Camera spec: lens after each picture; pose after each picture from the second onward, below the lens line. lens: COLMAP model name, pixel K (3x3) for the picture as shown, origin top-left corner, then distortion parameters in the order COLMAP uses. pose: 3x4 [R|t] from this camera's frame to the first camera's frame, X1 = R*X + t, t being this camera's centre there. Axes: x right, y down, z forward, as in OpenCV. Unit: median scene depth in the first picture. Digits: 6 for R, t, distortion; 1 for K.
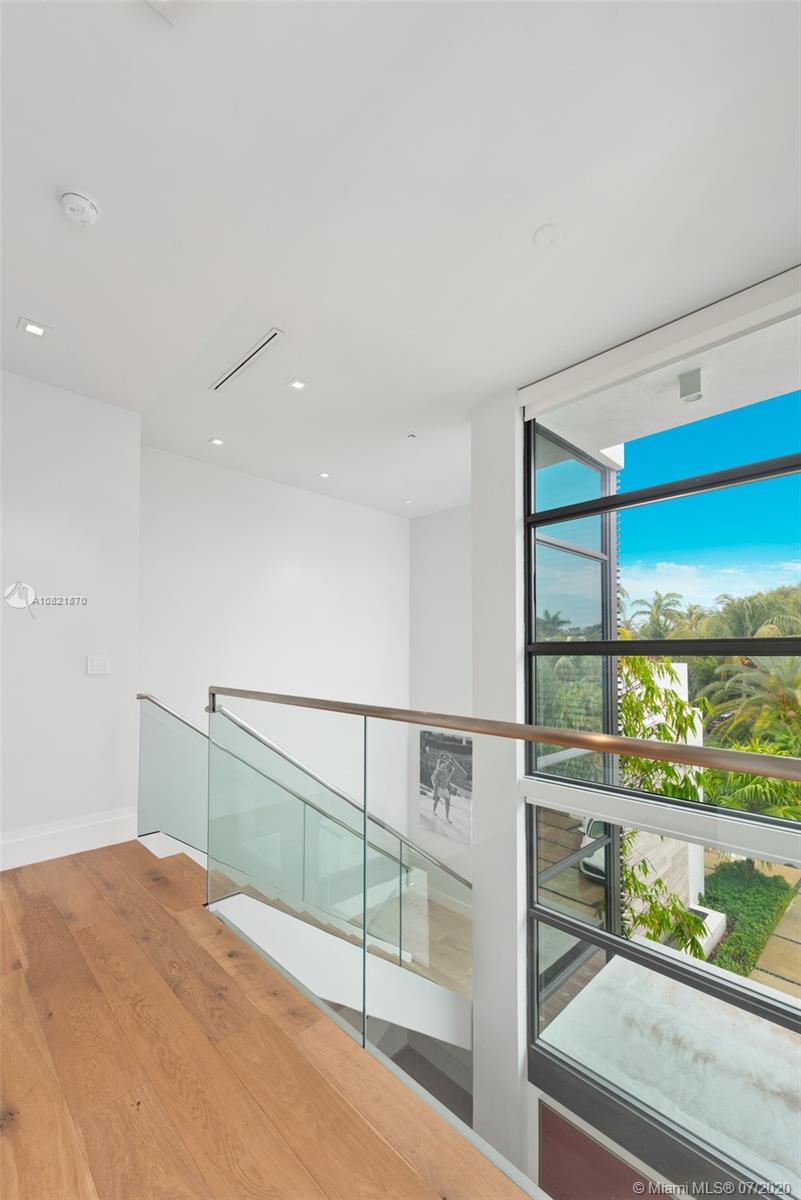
lens RADIAL K [[469.3, 0, 354.8], [0, 469.3, 644.3], [0, 0, 1]] dist [0.011459, -0.002217]
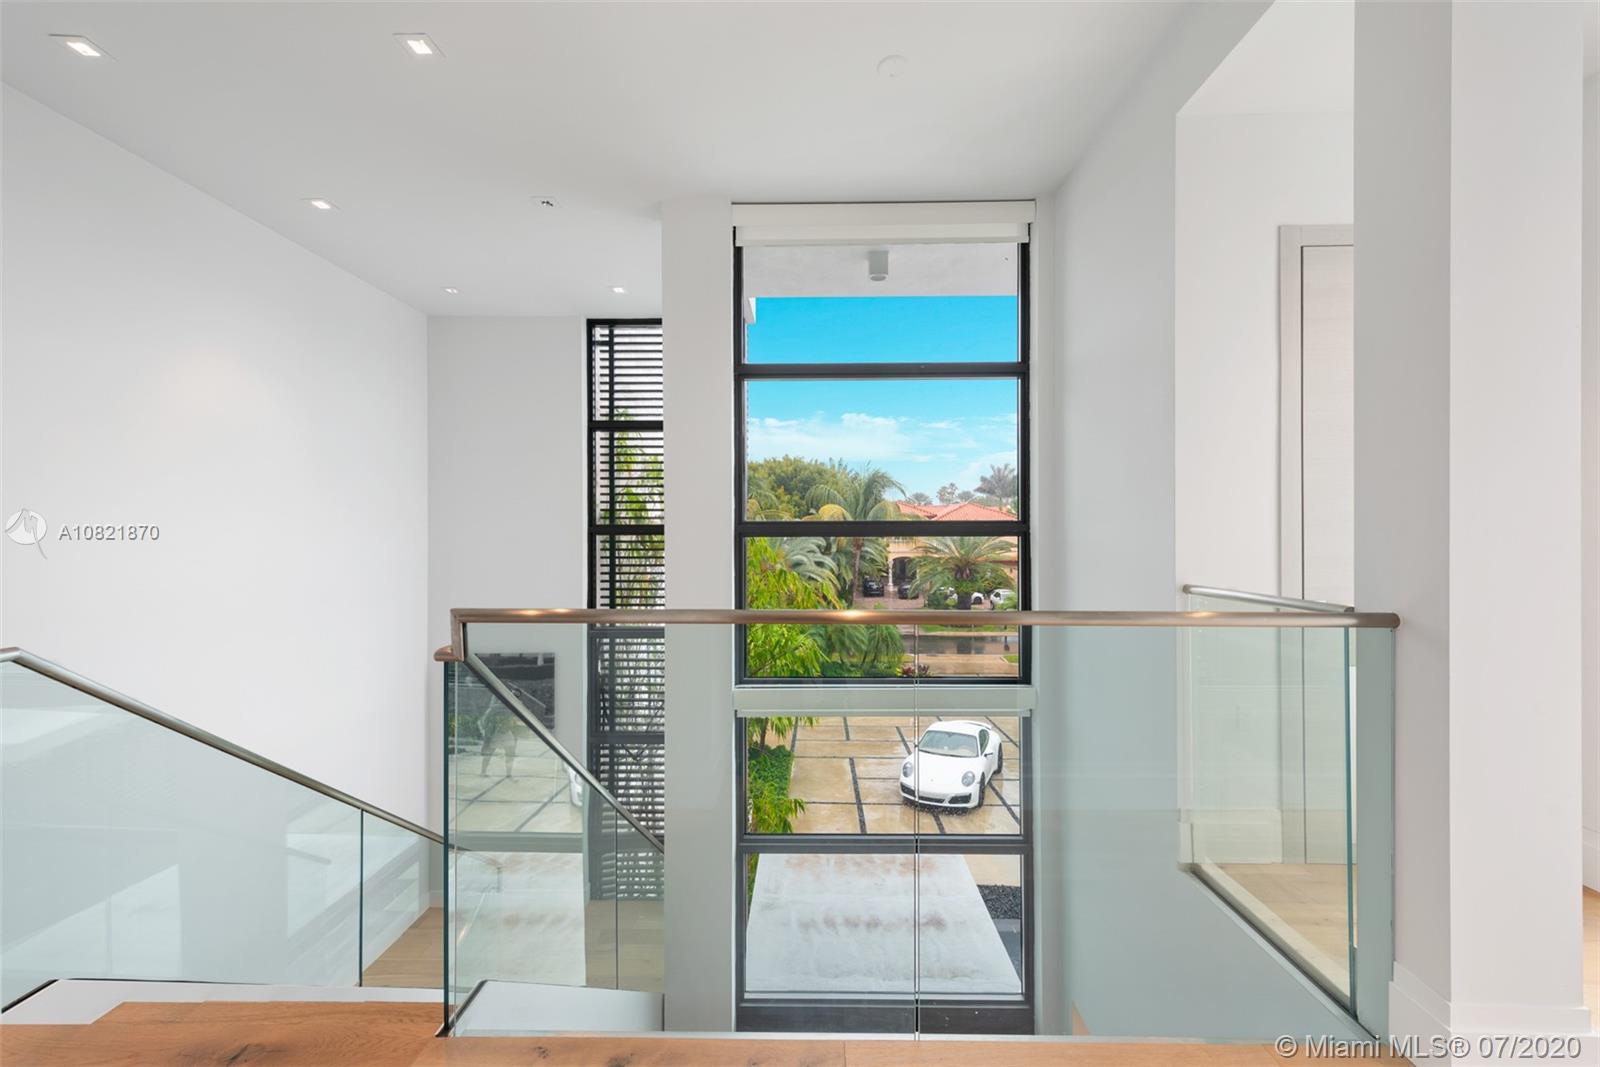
lens RADIAL K [[625.8, 0, 800.0], [0, 625.8, 533.5], [0, 0, 1]] dist [0.011459, -0.002217]
pose [[0.705920, -0.007929, 0.708247, -0.324414], [-0.008356, 0.999775, 0.019521, -0.005030], [-0.708242, -0.019699, 0.705695, 0.157484]]
